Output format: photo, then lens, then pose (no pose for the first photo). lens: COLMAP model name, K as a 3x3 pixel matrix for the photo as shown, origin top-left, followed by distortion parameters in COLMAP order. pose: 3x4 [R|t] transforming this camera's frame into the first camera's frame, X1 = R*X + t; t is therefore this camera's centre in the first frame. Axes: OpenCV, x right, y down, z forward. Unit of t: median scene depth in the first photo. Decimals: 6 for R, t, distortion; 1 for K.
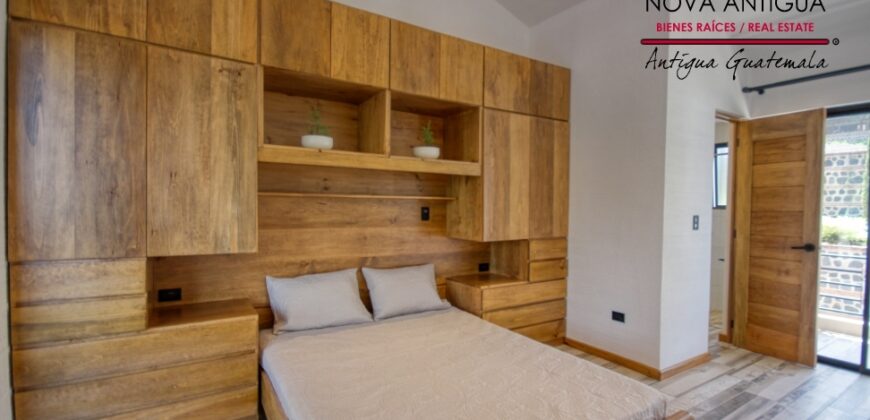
lens RADIAL K [[403.1, 0, 432.6], [0, 403.1, 212.3], [0, 0, 1]] dist [-0.000864, -0.001546]
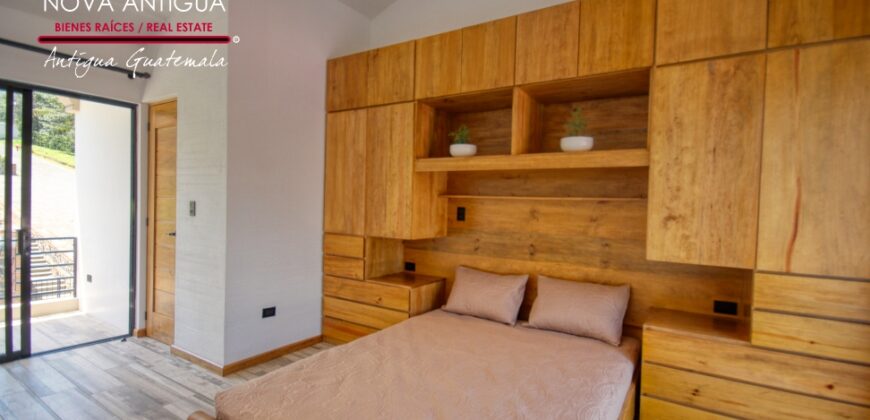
lens RADIAL K [[403.1, 0, 435.7], [0, 403.1, 213.2], [0, 0, 1]] dist [-0.000864, -0.001546]
pose [[0.414741, 0.017806, -0.909765, 0.607115], [-0.038152, 0.999270, 0.002165, 0.003063], [0.909139, 0.033811, 0.415118, 0.378736]]
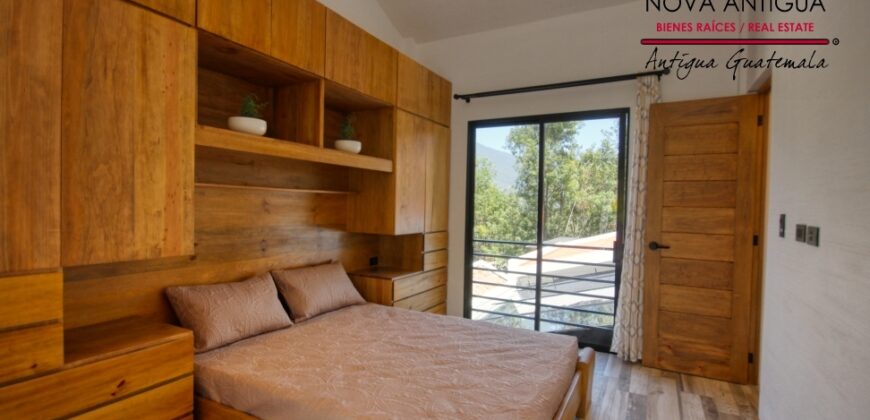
lens RADIAL K [[403.1, 0, 438.9], [0, 403.1, 211.1], [0, 0, 1]] dist [-0.000864, -0.001546]
pose [[0.875796, -0.000276, 0.482682, -0.292917], [-0.003565, 0.999969, 0.007041, 0.001206], [-0.482669, -0.007887, 0.875767, 0.023827]]
